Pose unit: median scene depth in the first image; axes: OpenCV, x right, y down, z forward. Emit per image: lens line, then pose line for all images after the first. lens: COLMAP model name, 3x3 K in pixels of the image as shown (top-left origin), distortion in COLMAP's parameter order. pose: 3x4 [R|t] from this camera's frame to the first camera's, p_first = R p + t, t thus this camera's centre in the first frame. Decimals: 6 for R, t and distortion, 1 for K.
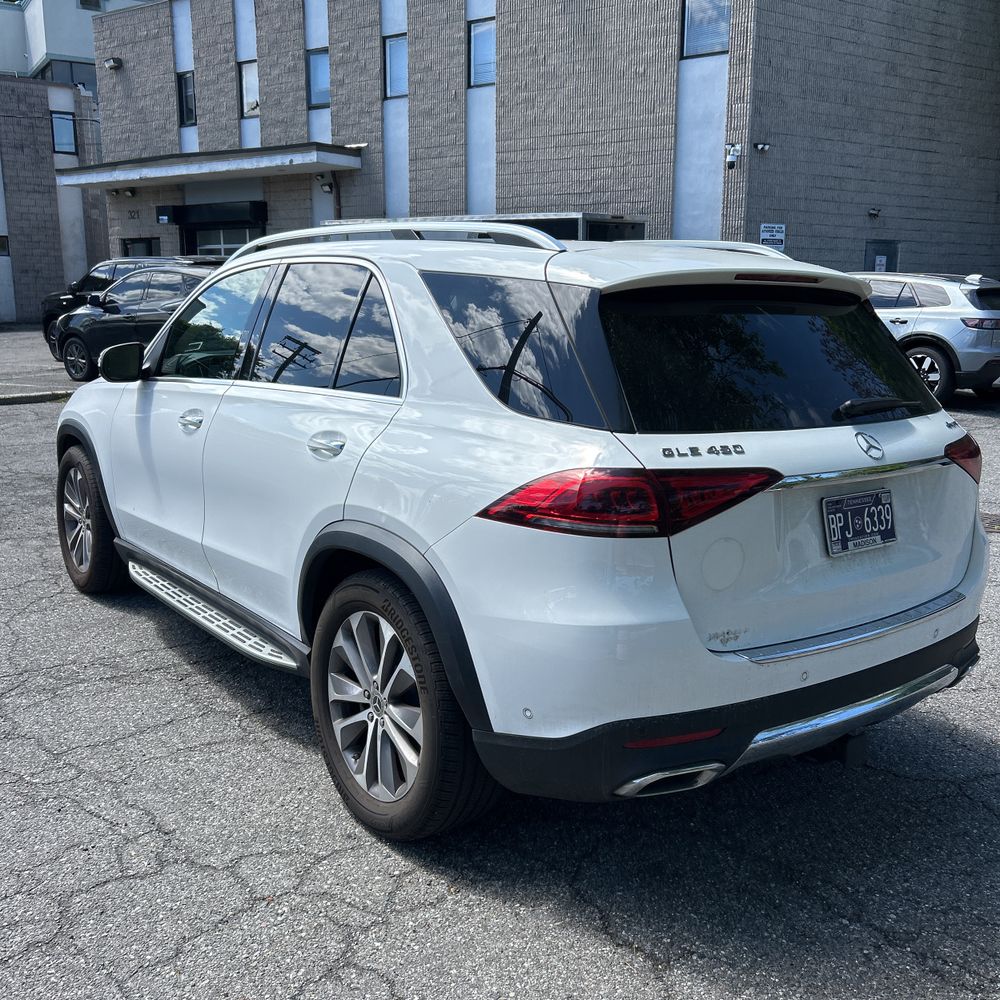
lens RADIAL K [[1016.4, 0, 503.4], [0, 1016.4, 509.8], [0, 0, 1]] dist [0.018717, -0.015001]
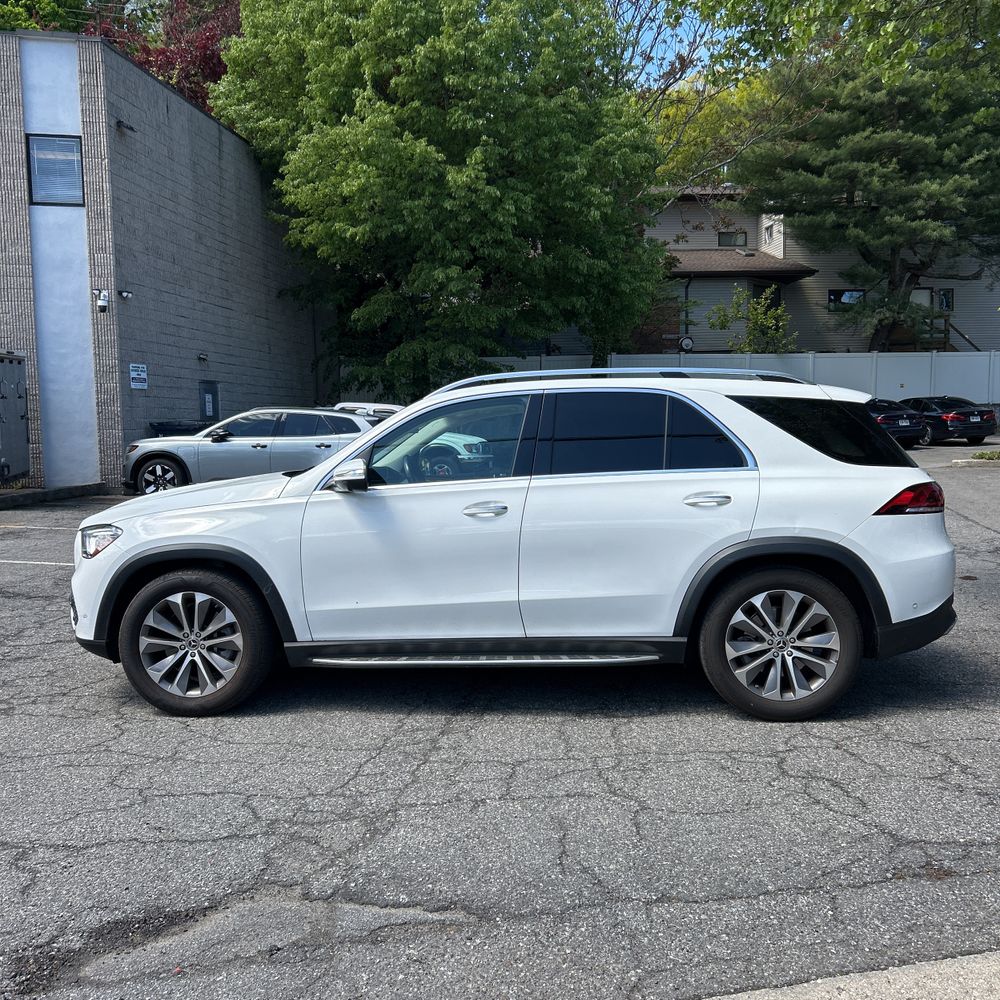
lens RADIAL K [[1005.9, 0, 500.7], [0, 1005.9, 503.2], [0, 0, 1]] dist [0.106172, -0.244356]
pose [[0.663089, -0.073068, 0.744966, -0.287254], [0.175754, 0.982600, -0.060062, -0.003682], [-0.727615, 0.170758, 0.664393, 0.030407]]
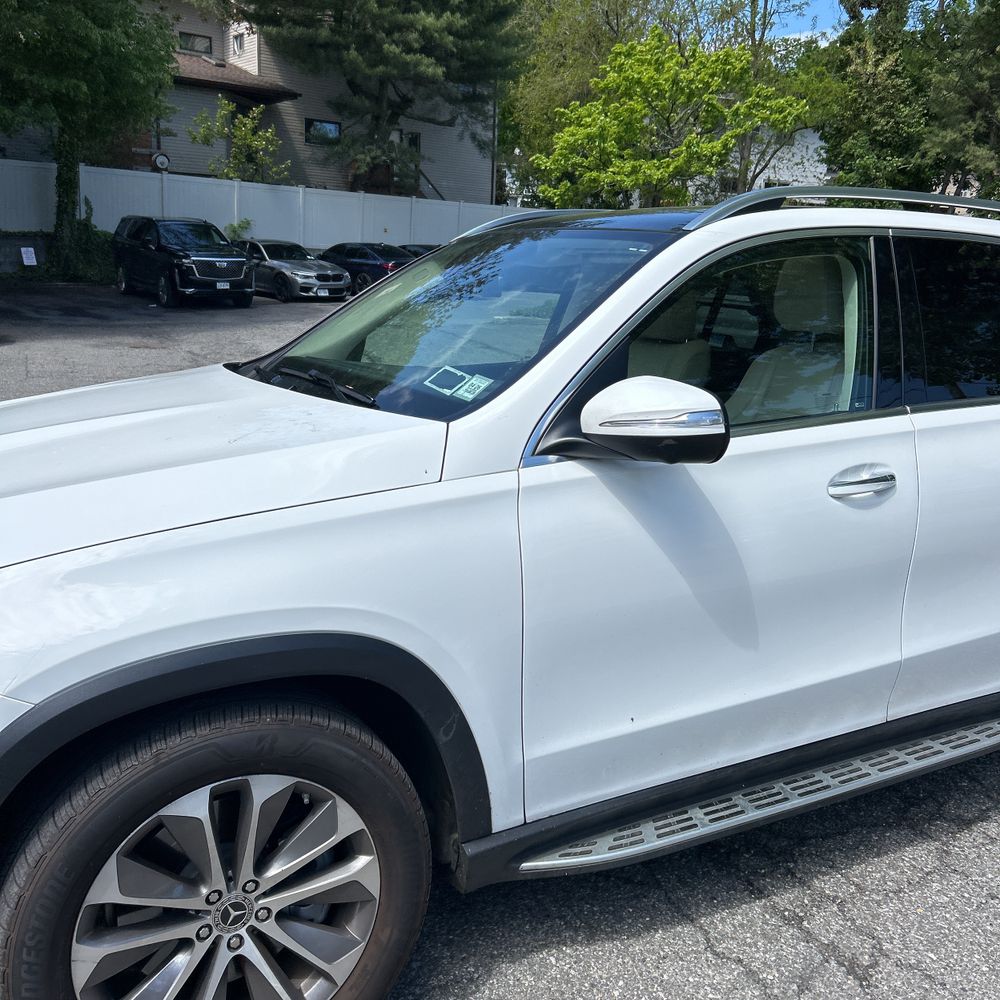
lens RADIAL K [[1006.3, 0, 497.4], [0, 1006.3, 492.7], [0, 0, 1]] dist [0.017664, -0.007919]
pose [[0.148126, -0.215560, 0.965190, -0.213172], [0.170721, 0.966879, 0.189737, -0.054101], [-0.974122, 0.136673, 0.180020, 0.254094]]
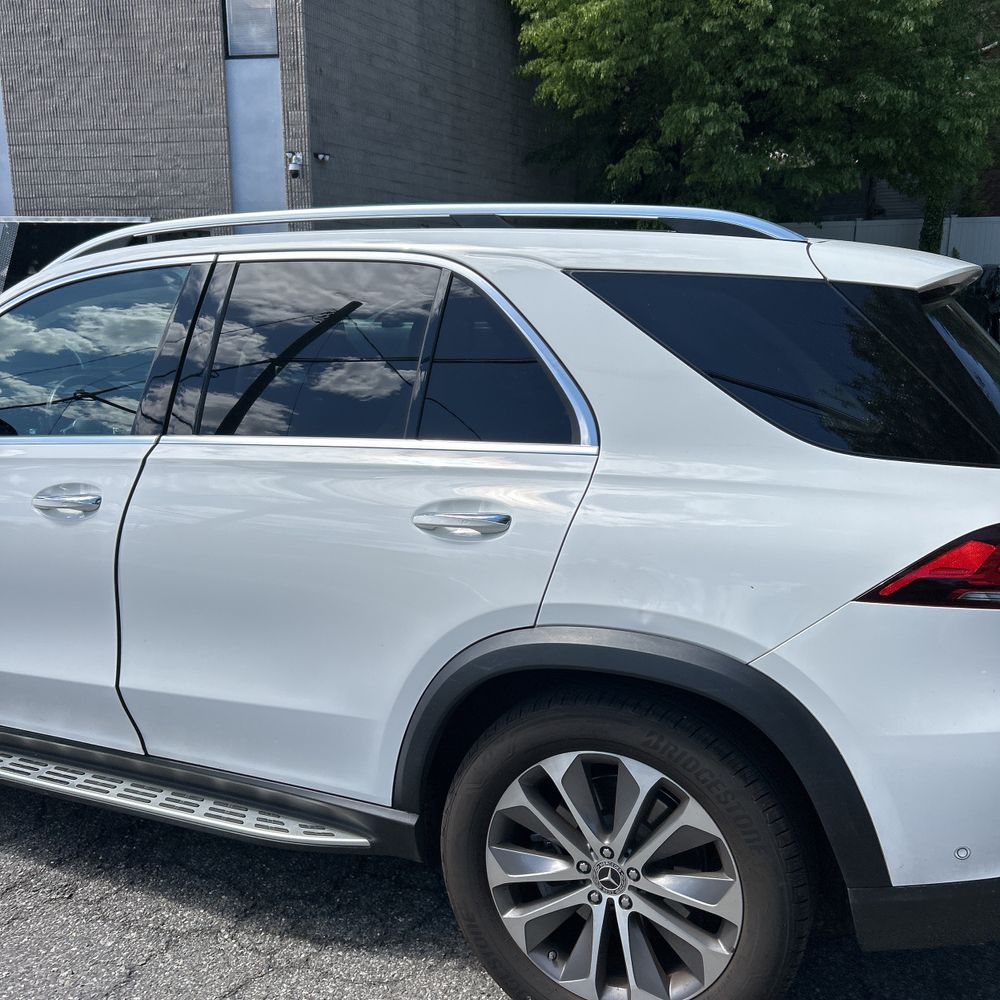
lens RADIAL K [[1011.7, 0, 496.5], [0, 1011.7, 513.8], [0, 0, 1]] dist [0.011763, 0.002677]
pose [[0.878533, -0.105738, 0.465832, -0.084785], [0.109873, 0.993776, 0.018360, -0.014106], [-0.464874, 0.035052, 0.884682, 0.069122]]
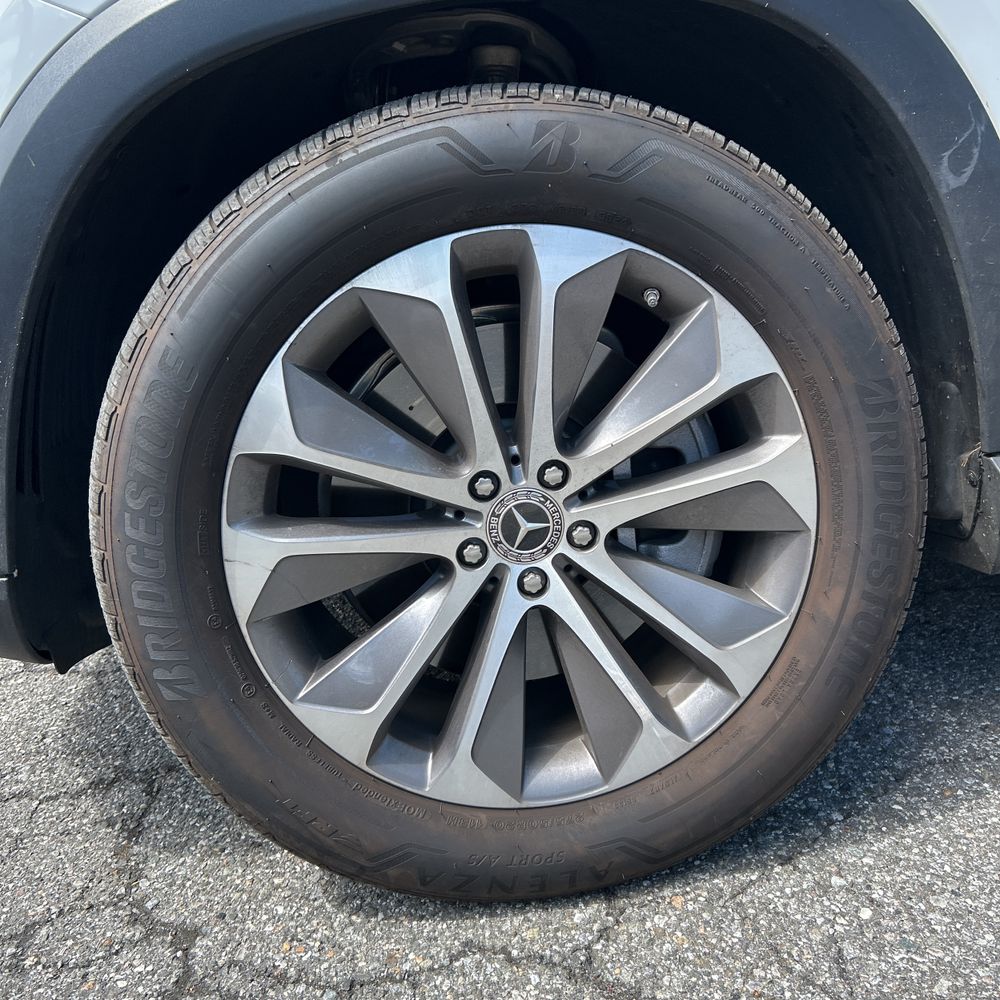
lens RADIAL K [[1004.5, 0, 500.8], [0, 1004.5, 498.7], [0, 0, 1]] dist [0.023727, -0.021185]
pose [[0.505790, -0.289390, 0.812668, -0.170022], [0.287153, 0.944810, 0.157727, -0.007185], [-0.813462, 0.153583, 0.560975, 0.275917]]
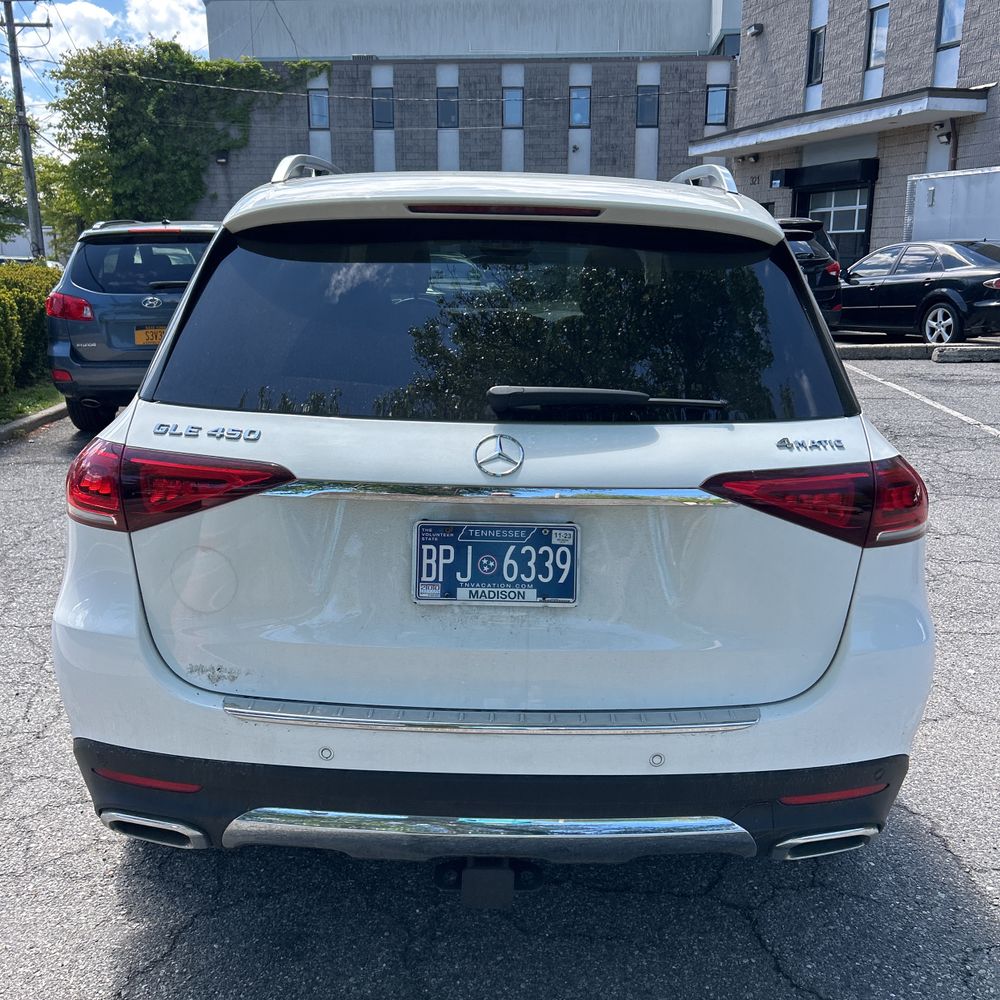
lens RADIAL K [[1016.4, 0, 503.4], [0, 1016.4, 509.8], [0, 0, 1]] dist [0.018717, -0.015001]
pose [[0.795714, 0.139686, -0.589345, 0.110740], [-0.121845, 0.990067, 0.070154, -0.010714], [0.593290, 0.015986, 0.804830, 0.066256]]
